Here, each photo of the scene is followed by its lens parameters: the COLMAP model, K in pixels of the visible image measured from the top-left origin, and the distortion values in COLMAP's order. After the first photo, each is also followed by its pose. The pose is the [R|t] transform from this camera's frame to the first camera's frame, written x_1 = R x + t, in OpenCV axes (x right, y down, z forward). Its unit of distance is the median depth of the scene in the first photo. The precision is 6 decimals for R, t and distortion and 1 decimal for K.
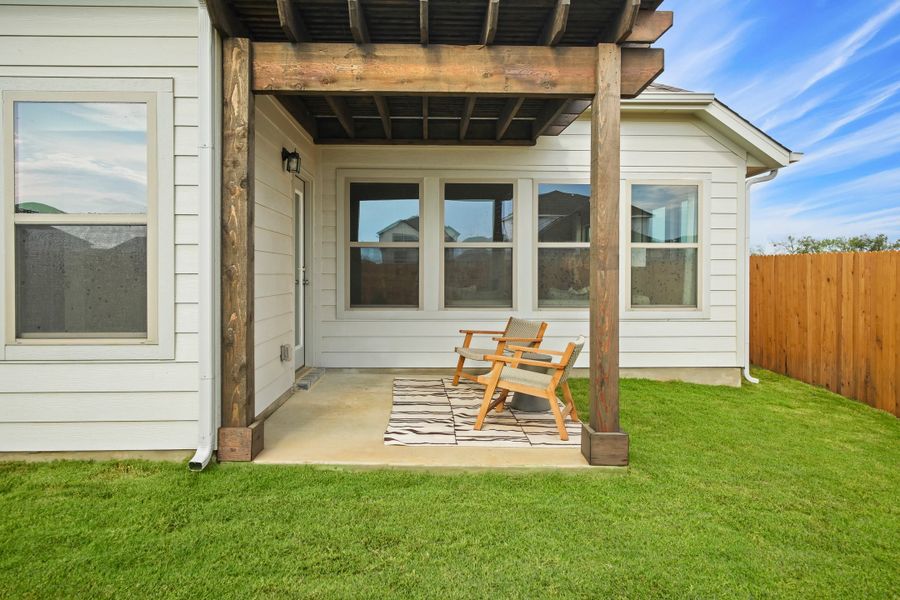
lens RADIAL K [[578.1, 0, 448.9], [0, 578.1, 274.6], [0, 0, 1]] dist [-0.003366, -0.001045]
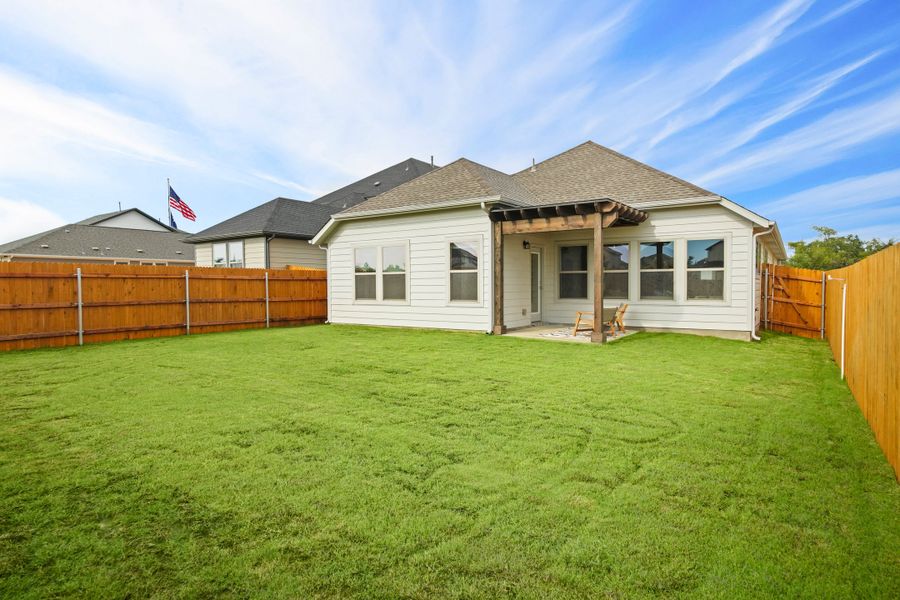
lens RADIAL K [[480.1, 0, 450.0], [0, 480.1, 300.0], [0, 0, 1]] dist [-0.000888, 0.000036]
pose [[0.801432, 0.011365, -0.597978, 1.177016], [0.005826, 0.999624, 0.026806, 0.011564], [0.598058, -0.024967, 0.801064, -1.587775]]
